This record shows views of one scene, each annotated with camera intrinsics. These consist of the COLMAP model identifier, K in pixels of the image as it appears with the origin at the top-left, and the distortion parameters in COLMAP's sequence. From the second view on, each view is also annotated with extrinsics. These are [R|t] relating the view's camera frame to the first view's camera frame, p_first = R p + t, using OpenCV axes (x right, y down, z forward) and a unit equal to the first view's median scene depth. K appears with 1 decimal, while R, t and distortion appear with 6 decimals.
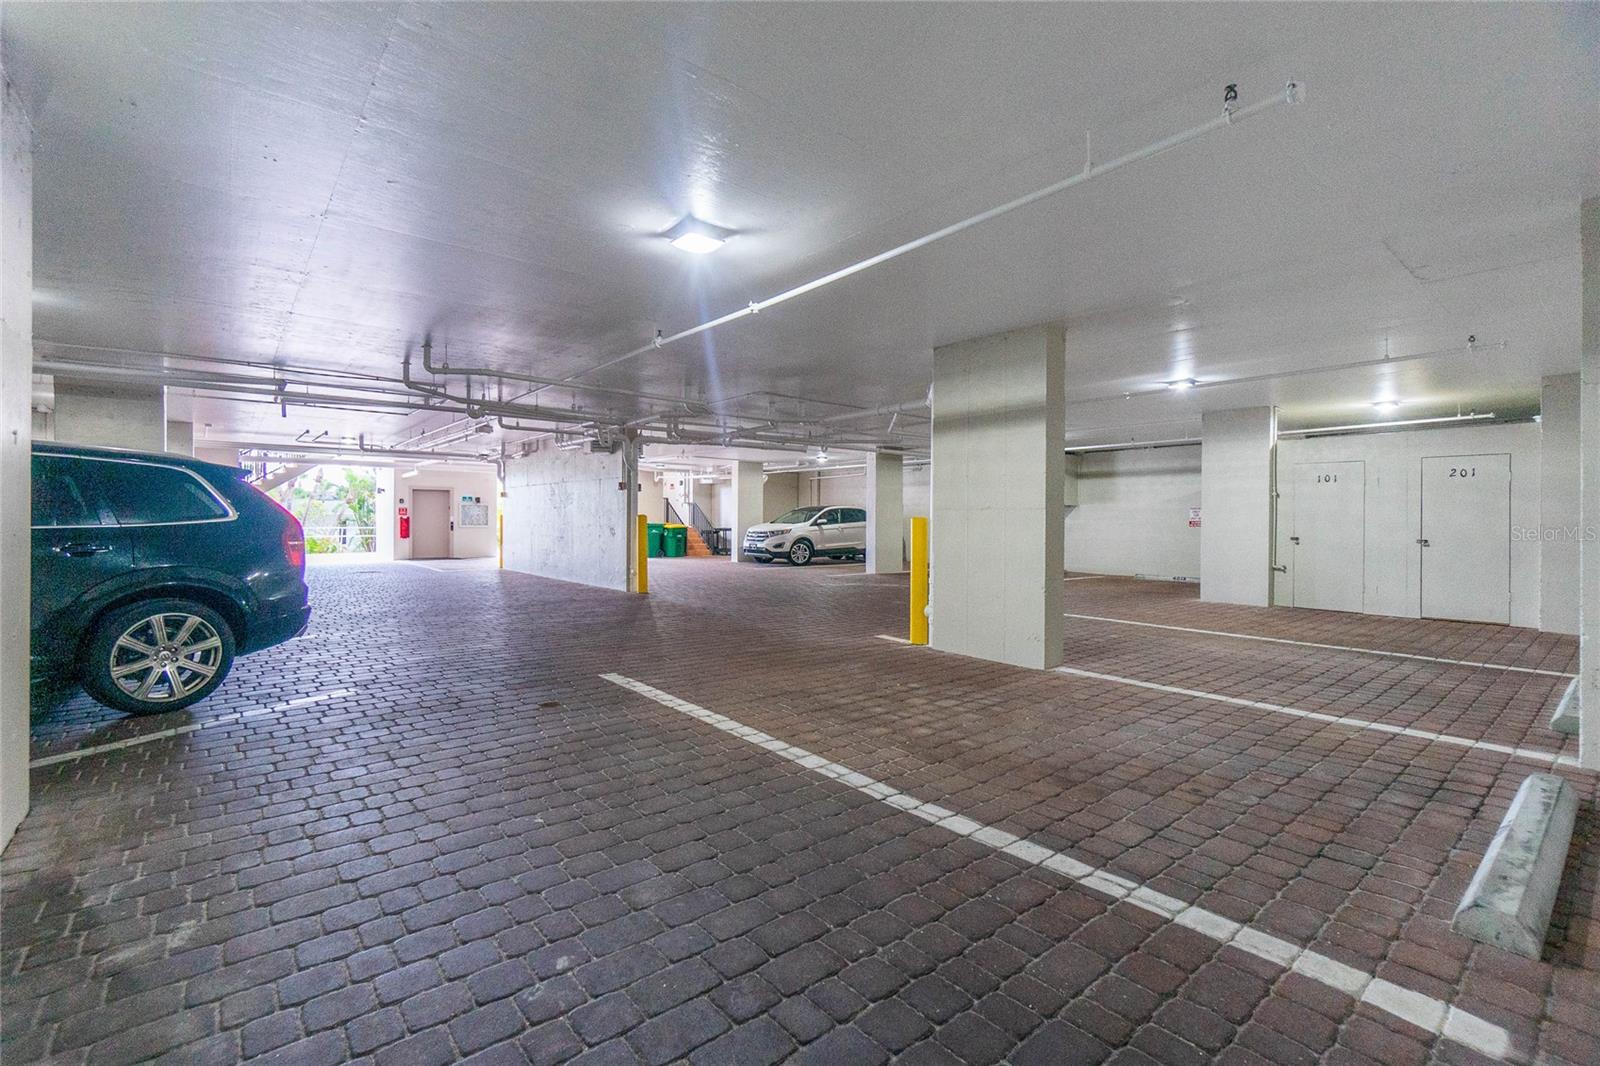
lens RADIAL K [[698.4, 0, 806.6], [0, 698.4, 526.8], [0, 0, 1]] dist [0.005083, 0.000587]
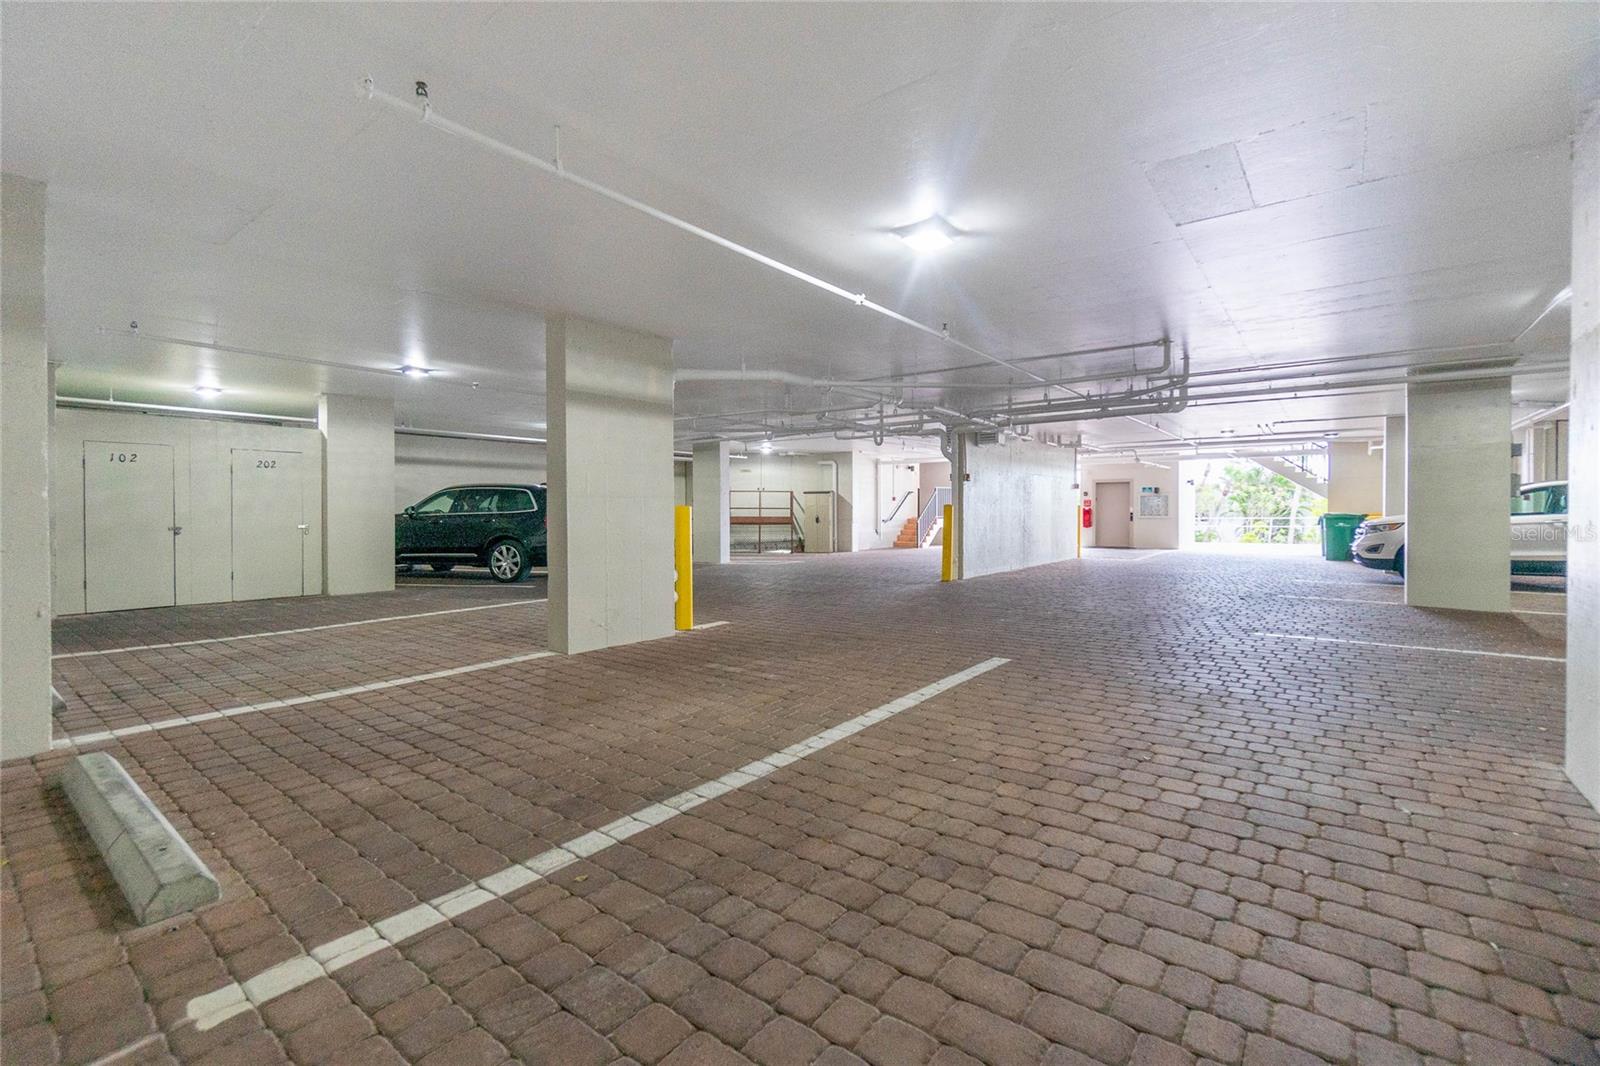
lens RADIAL K [[698.4, 0, 807.9], [0, 698.4, 522.6], [0, 0, 1]] dist [0.005083, 0.000587]
pose [[0.231241, 0.011376, -0.972830, 0.401282], [-0.006573, 0.999927, 0.010130, 0.000323], [0.972874, 0.004052, 0.231299, 0.312574]]
